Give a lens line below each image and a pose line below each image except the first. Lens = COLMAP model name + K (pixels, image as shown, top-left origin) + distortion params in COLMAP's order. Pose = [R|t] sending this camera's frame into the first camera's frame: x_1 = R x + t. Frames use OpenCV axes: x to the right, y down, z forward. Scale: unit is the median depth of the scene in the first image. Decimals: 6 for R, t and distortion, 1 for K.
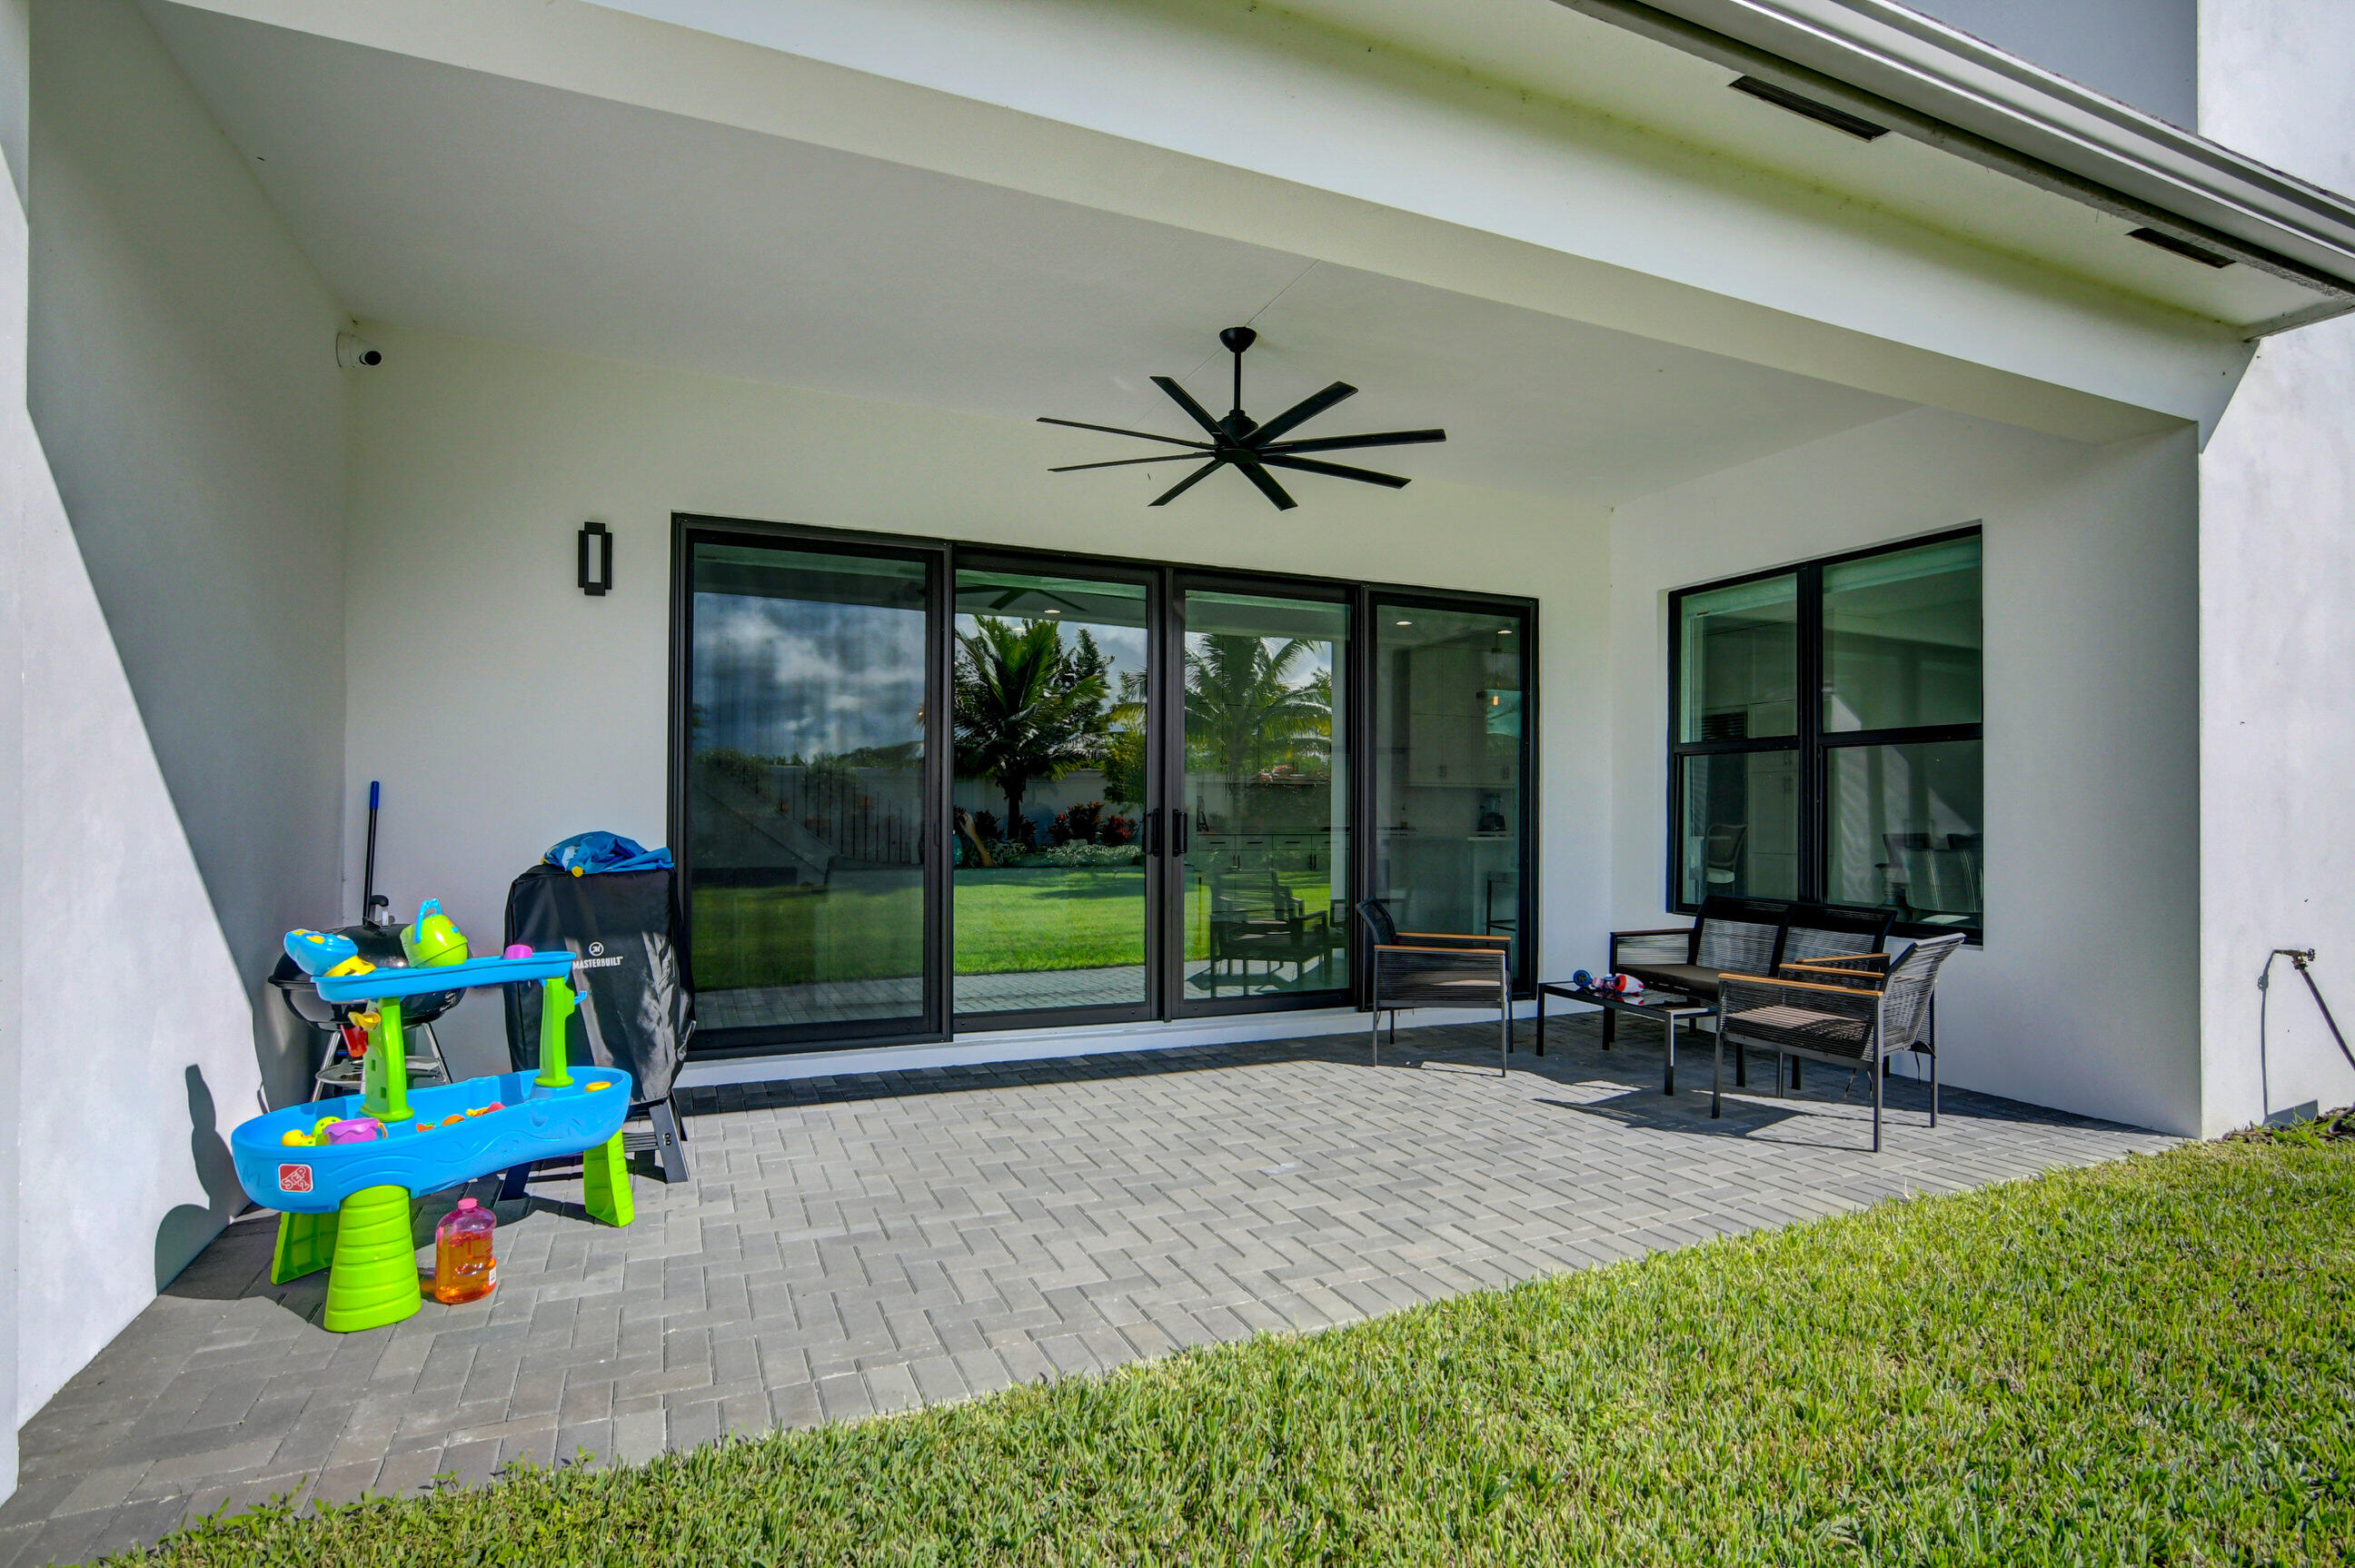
lens RADIAL K [[1177.7, 0, 1166.7], [0, 1177.7, 798.9], [0, 0, 1]] dist [-0.027436, 0.011412]
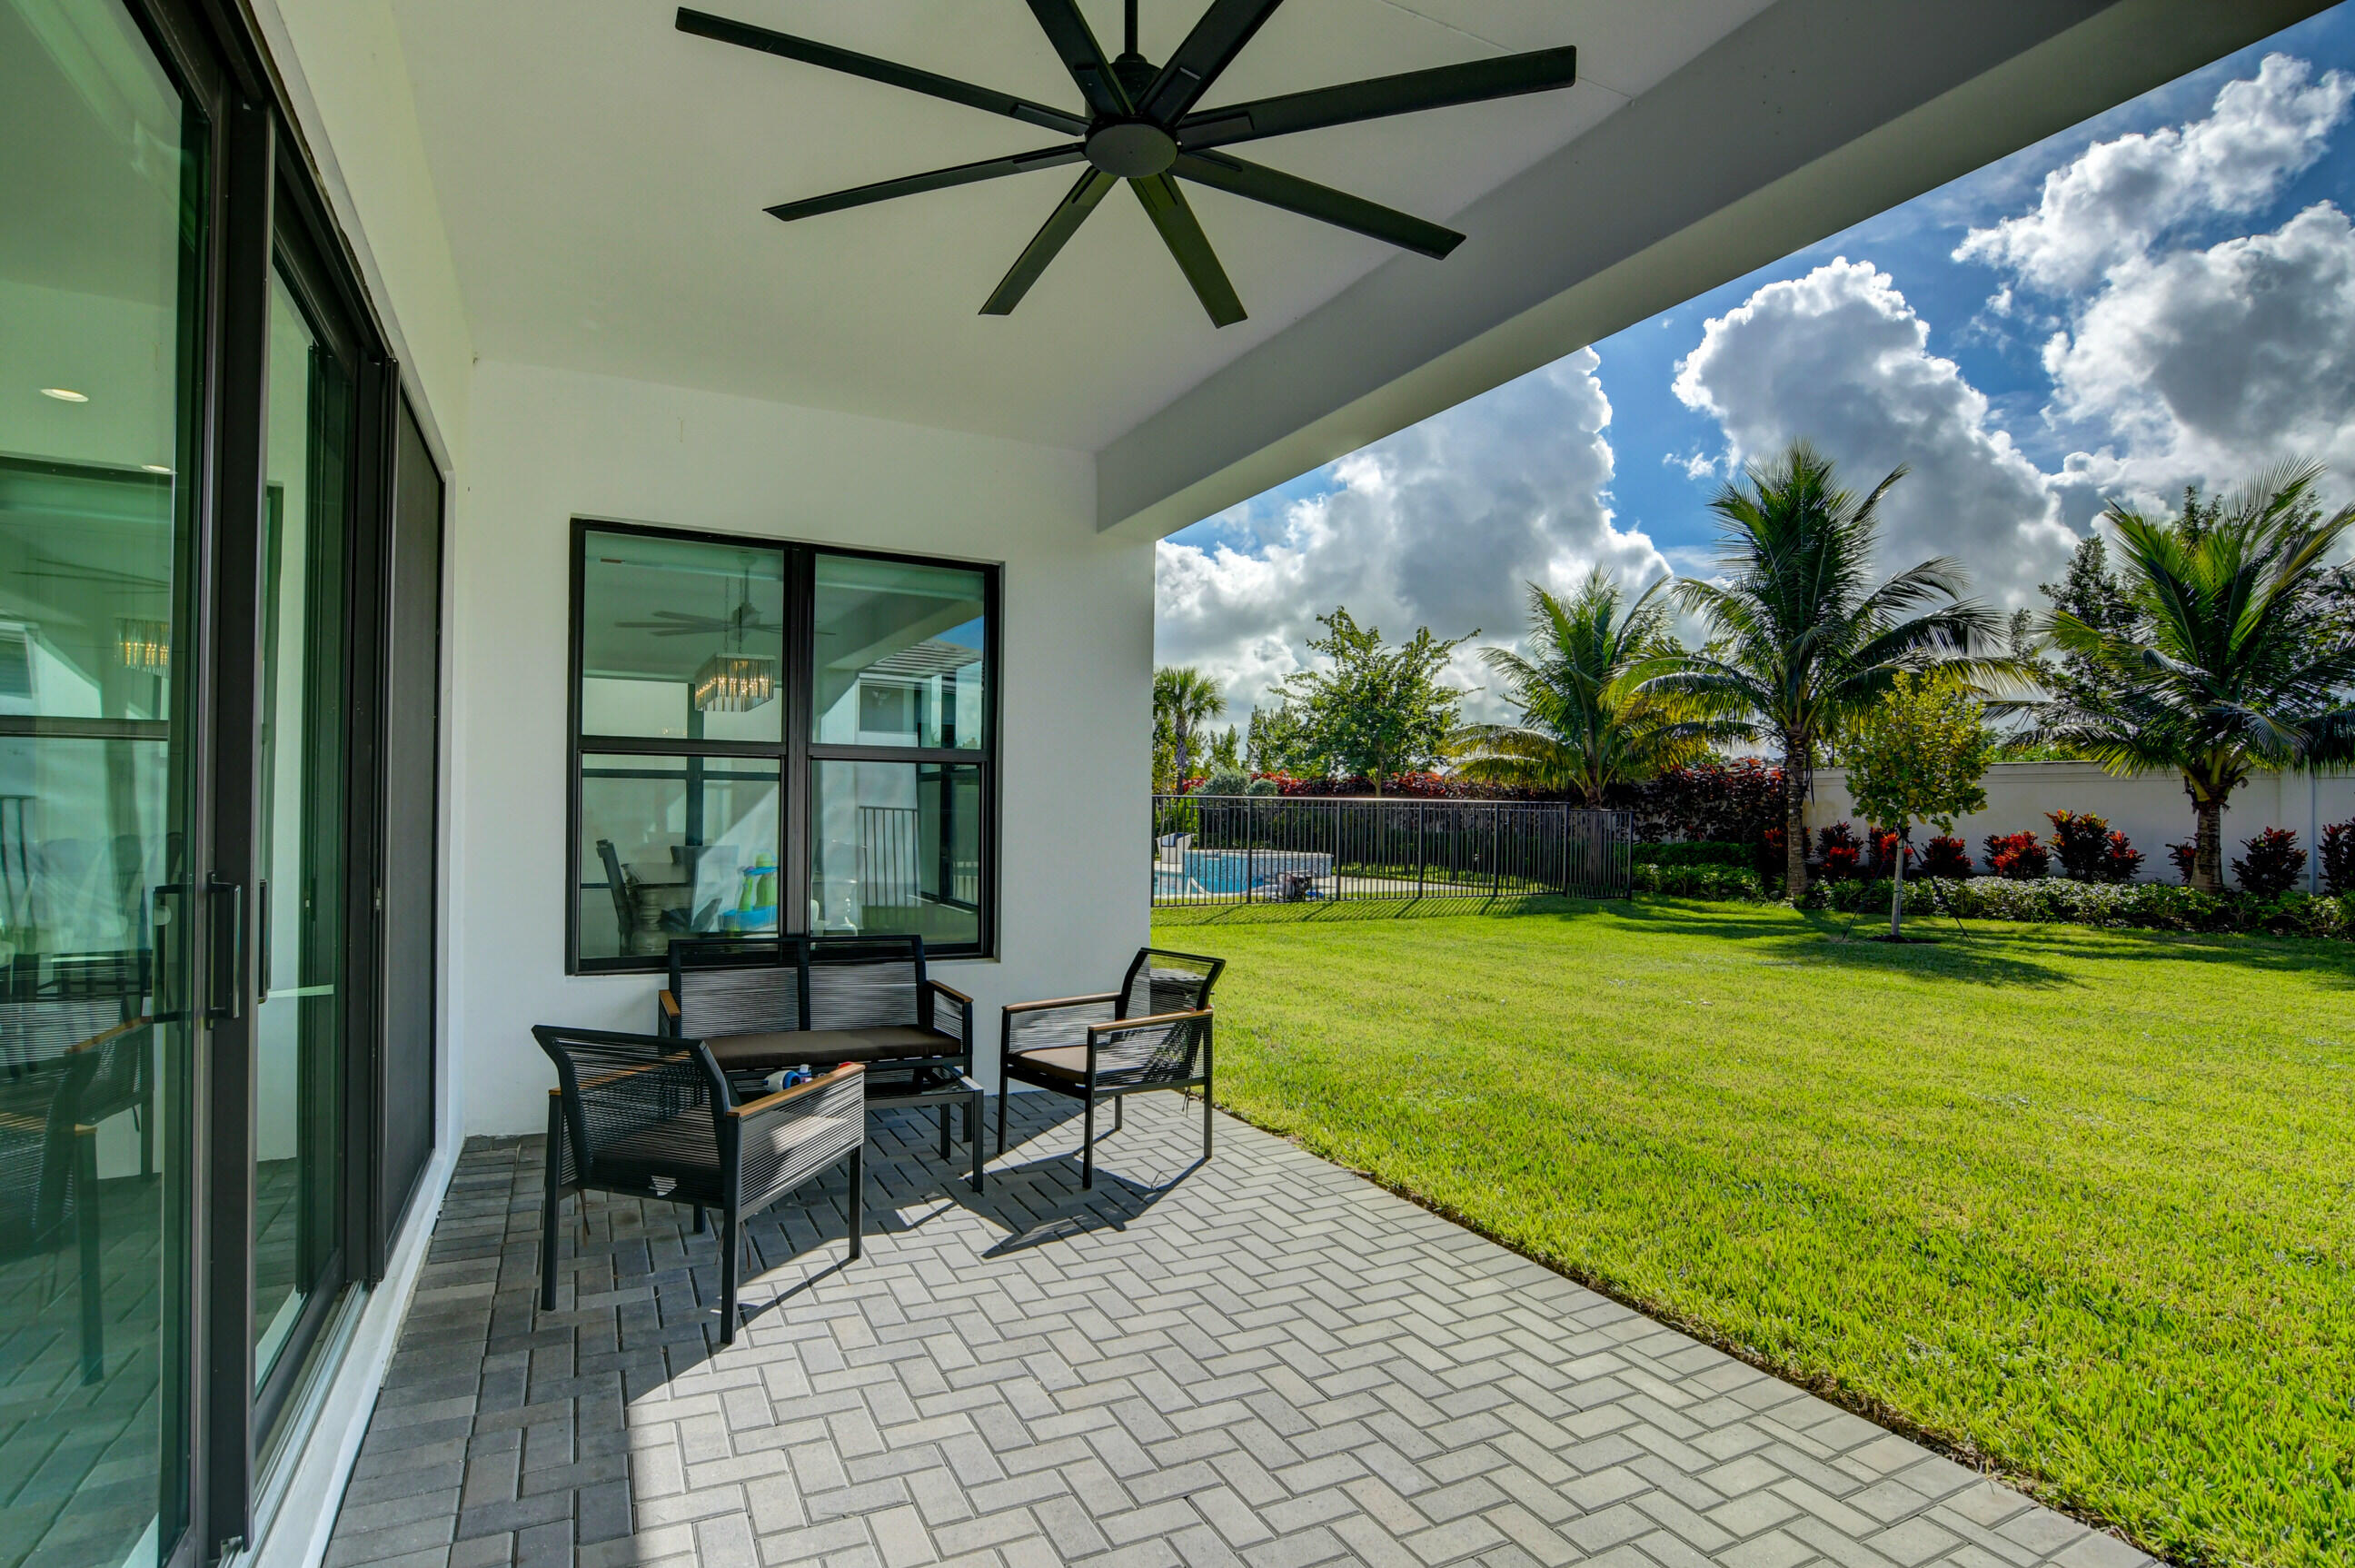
lens RADIAL K [[1170.8, 0, 1173.7], [0, 1170.8, 799.3], [0, 0, 1]] dist [-0.032223, 0.011908]
pose [[-0.058837, 0.000178, 0.998268, -0.396237], [-0.020556, 0.999788, -0.001389, -0.021330], [-0.998056, -0.020602, -0.058820, 0.939970]]
